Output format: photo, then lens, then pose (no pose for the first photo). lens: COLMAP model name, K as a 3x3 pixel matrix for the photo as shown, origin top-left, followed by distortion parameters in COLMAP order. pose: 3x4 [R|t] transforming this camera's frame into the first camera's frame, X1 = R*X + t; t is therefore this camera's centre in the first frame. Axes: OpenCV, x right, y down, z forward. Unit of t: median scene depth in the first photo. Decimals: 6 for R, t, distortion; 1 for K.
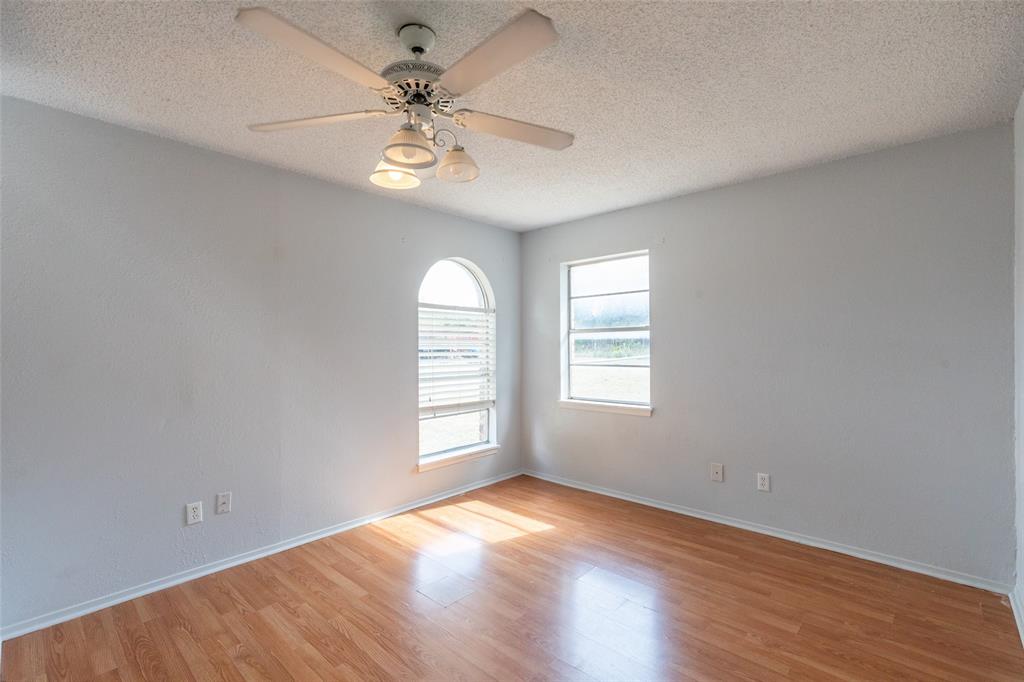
lens RADIAL K [[456.8, 0, 492.1], [0, 456.8, 339.7], [0, 0, 1]] dist [0.002371, -0.000630]
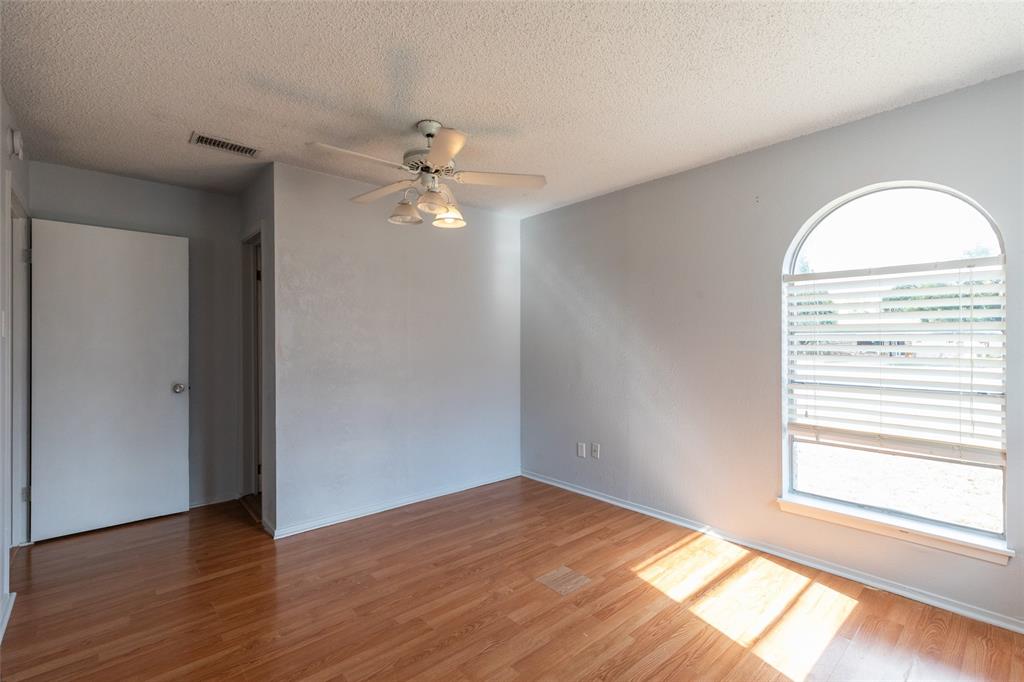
lens RADIAL K [[456.8, 0, 509.8], [0, 456.8, 336.3], [0, 0, 1]] dist [0.002371, -0.000630]
pose [[-0.067225, 0.001161, -0.997737, 0.705180], [0.018785, 0.999824, -0.000103, 0.007579], [0.997561, -0.018749, -0.067235, 0.739323]]
